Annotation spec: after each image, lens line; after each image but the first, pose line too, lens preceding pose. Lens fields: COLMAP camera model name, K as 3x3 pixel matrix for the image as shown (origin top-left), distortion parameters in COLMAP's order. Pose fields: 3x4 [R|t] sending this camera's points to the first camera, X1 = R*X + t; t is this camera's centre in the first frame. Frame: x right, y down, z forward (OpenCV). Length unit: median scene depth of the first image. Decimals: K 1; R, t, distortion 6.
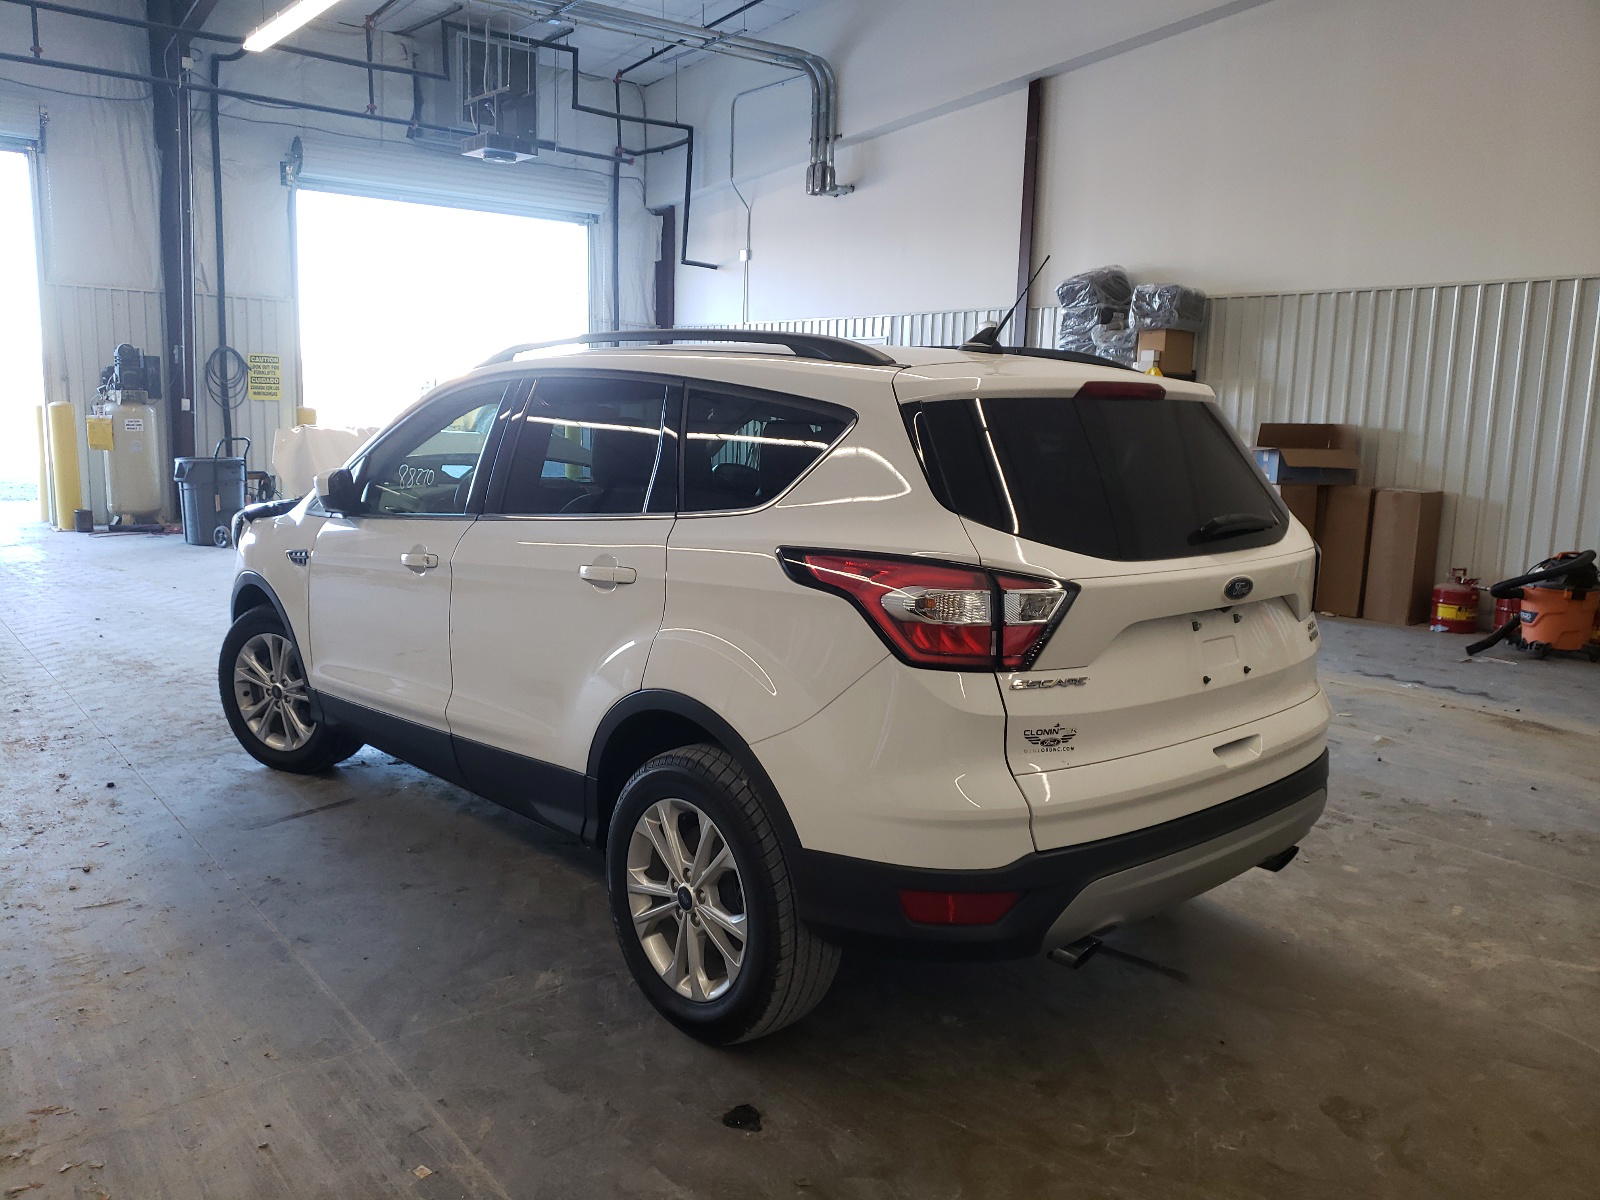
lens RADIAL K [[1213.8, 0, 807.6], [0, 1213.8, 604.5], [0, 0, 1]] dist [0.001531, 0.005304]
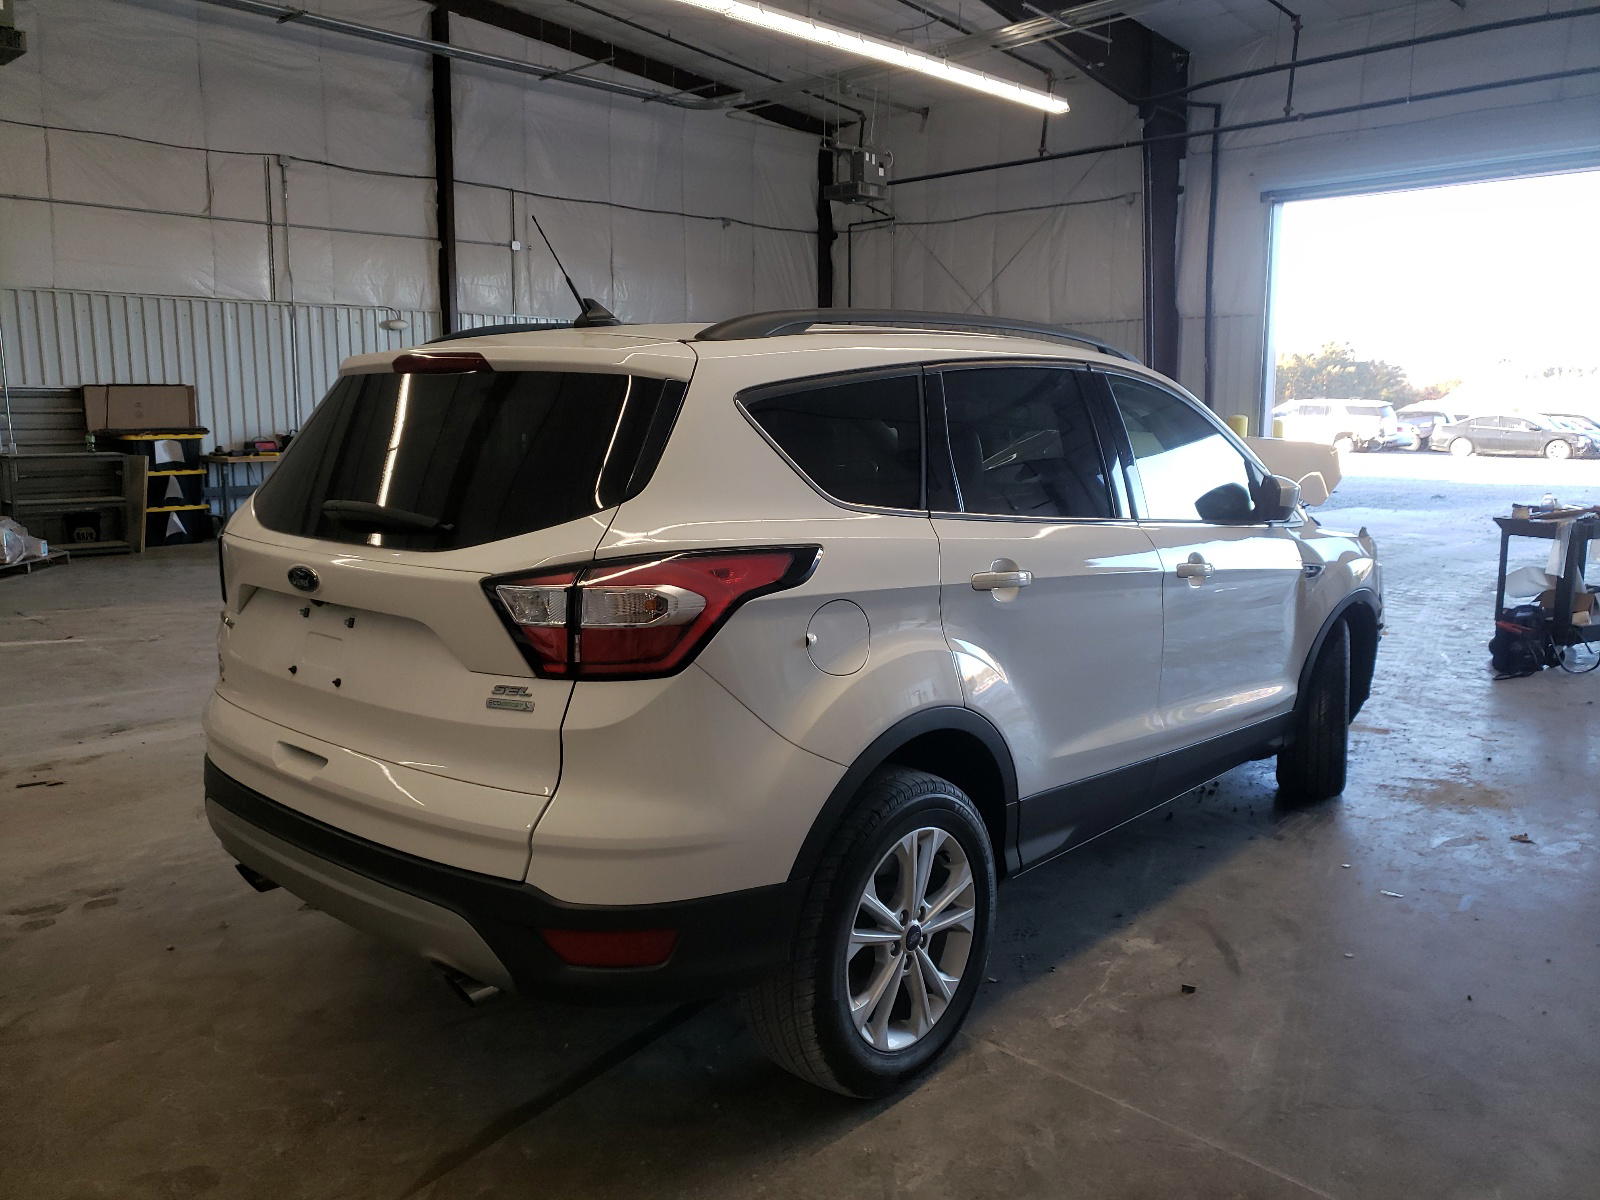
lens RADIAL K [[1213.8, 0, 807.6], [0, 1213.8, 604.5], [0, 0, 1]] dist [0.001531, 0.005304]
pose [[0.126524, 0.127598, -0.983723, 1.046697], [-0.163123, 0.980868, 0.106247, -0.122942], [0.978459, 0.147025, 0.144918, 1.006439]]
